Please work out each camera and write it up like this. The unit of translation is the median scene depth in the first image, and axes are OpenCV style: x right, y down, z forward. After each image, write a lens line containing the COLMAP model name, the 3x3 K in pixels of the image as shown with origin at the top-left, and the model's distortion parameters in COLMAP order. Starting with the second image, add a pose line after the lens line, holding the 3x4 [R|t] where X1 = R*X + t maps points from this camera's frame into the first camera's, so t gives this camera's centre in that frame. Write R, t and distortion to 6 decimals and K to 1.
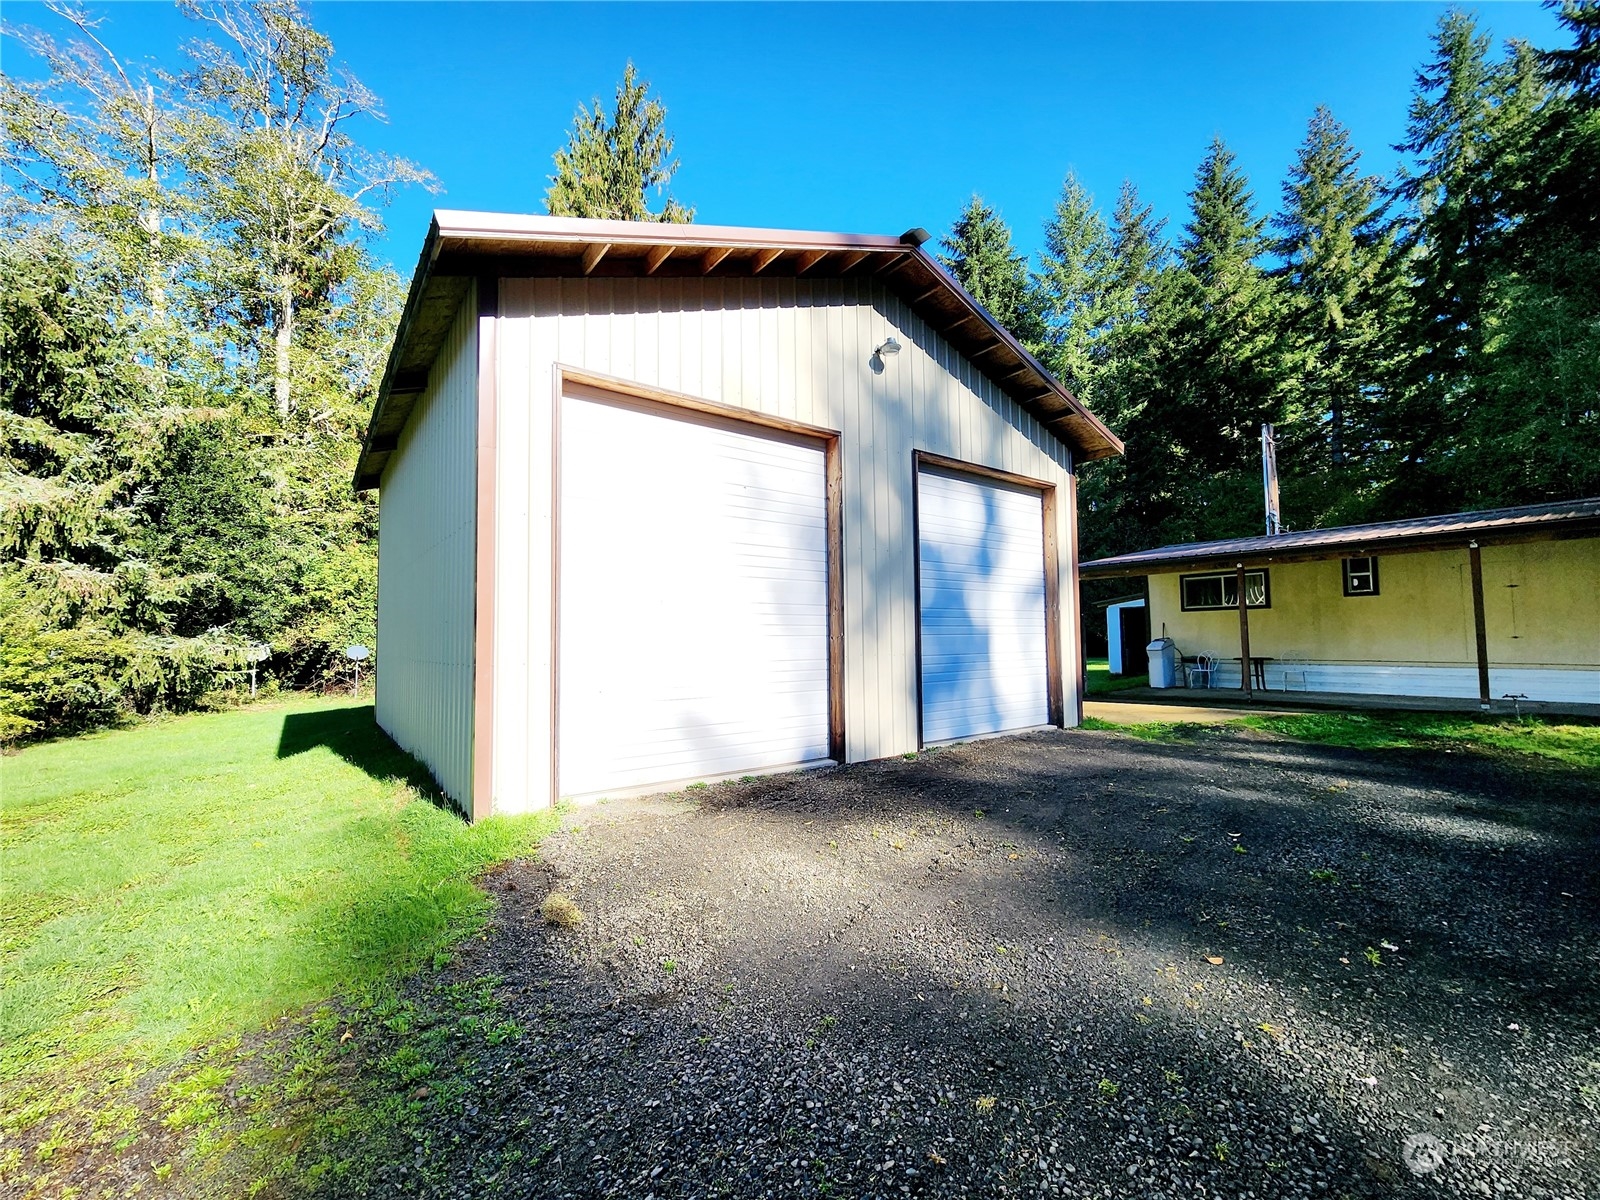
lens RADIAL K [[664.7, 0, 797.9], [0, 664.7, 606.9], [0, 0, 1]] dist [-0.003139, -0.001042]
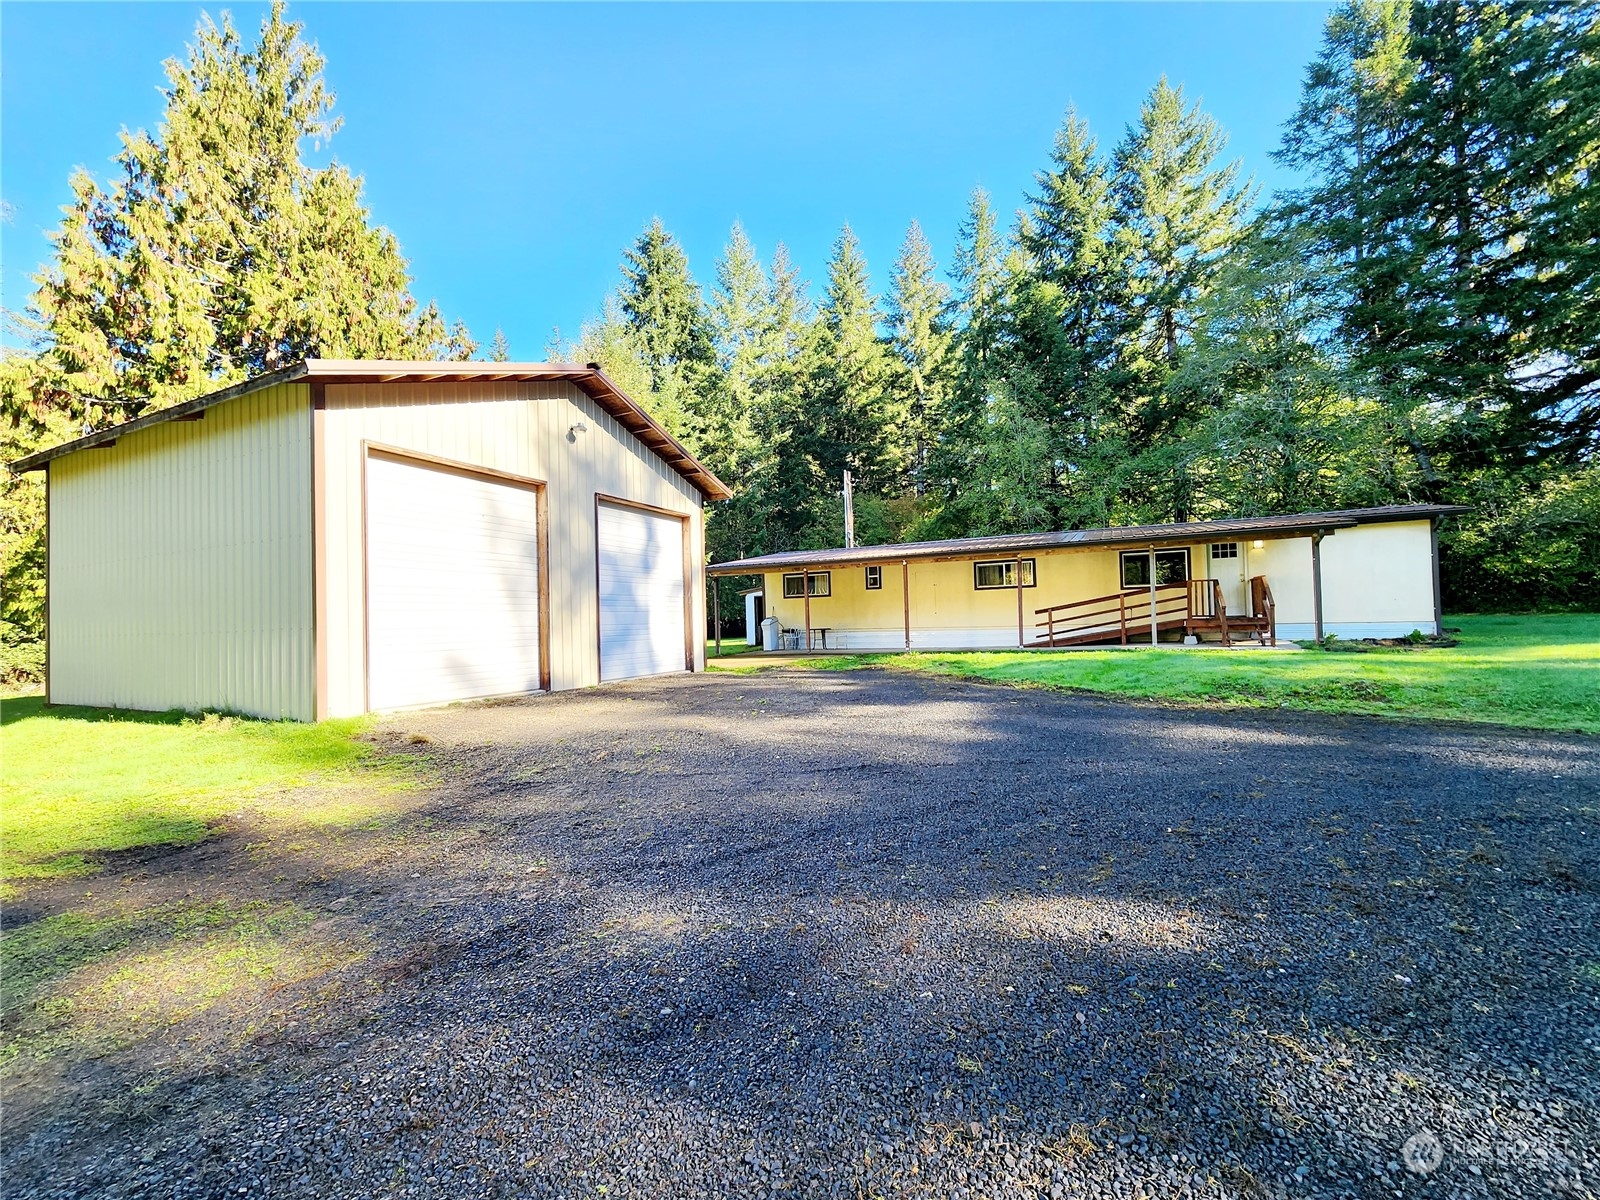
lens RADIAL K [[664.7, 0, 797.9], [0, 664.7, 606.9], [0, 0, 1]] dist [-0.003139, -0.001042]
pose [[0.894038, -0.002215, 0.447986, -0.018699], [-0.005122, 0.999872, 0.015165, 0.000897], [-0.447962, -0.015852, 0.893912, -0.113677]]
